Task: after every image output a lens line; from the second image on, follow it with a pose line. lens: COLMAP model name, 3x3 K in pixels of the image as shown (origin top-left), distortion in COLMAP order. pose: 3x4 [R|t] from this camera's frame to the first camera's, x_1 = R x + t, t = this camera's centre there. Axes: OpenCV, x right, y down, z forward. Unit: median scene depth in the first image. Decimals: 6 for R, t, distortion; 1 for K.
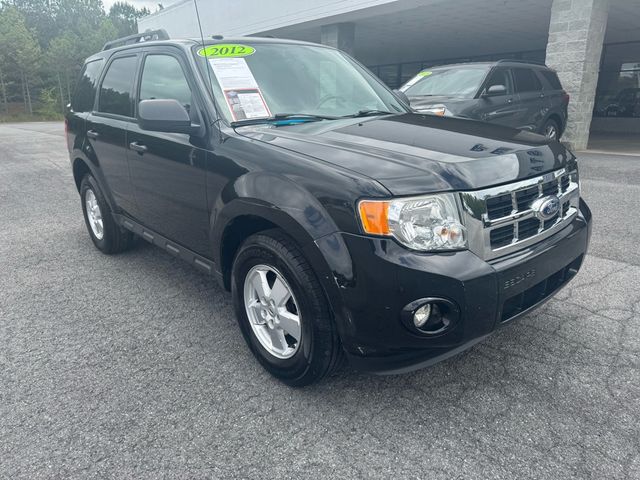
lens RADIAL K [[454.4, 0, 320.0], [0, 454.4, 240.0], [0, 0, 1]] dist [0.006992, -0.005956]
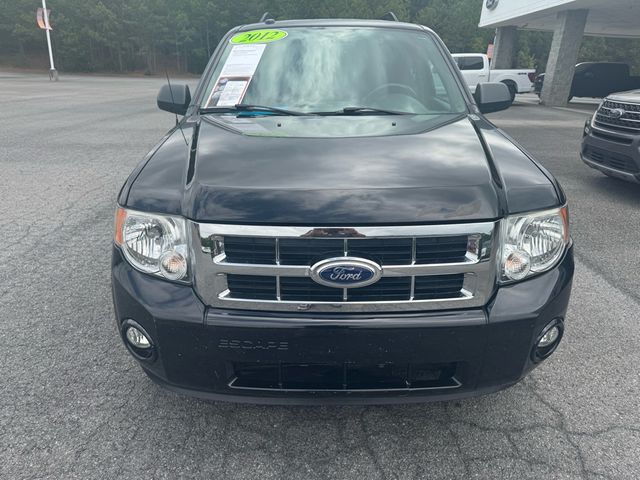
lens RADIAL K [[454.4, 0, 320.0], [0, 454.4, 240.0], [0, 0, 1]] dist [0.006992, -0.005956]
pose [[0.754149, 0.262778, -0.601836, 0.721853], [-0.224445, 0.964401, 0.139836, -0.171707], [0.617158, 0.029622, 0.786282, 0.339482]]
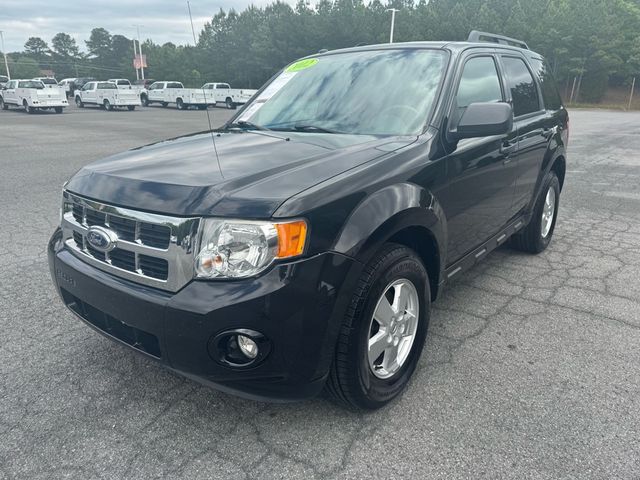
lens RADIAL K [[454.4, 0, 320.0], [0, 454.4, 240.0], [0, 0, 1]] dist [0.006992, -0.005956]
pose [[0.183148, 0.319443, -0.929738, 1.195152], [-0.294646, 0.920095, 0.258088, -0.364562], [0.937892, 0.226675, 0.262636, 0.963759]]
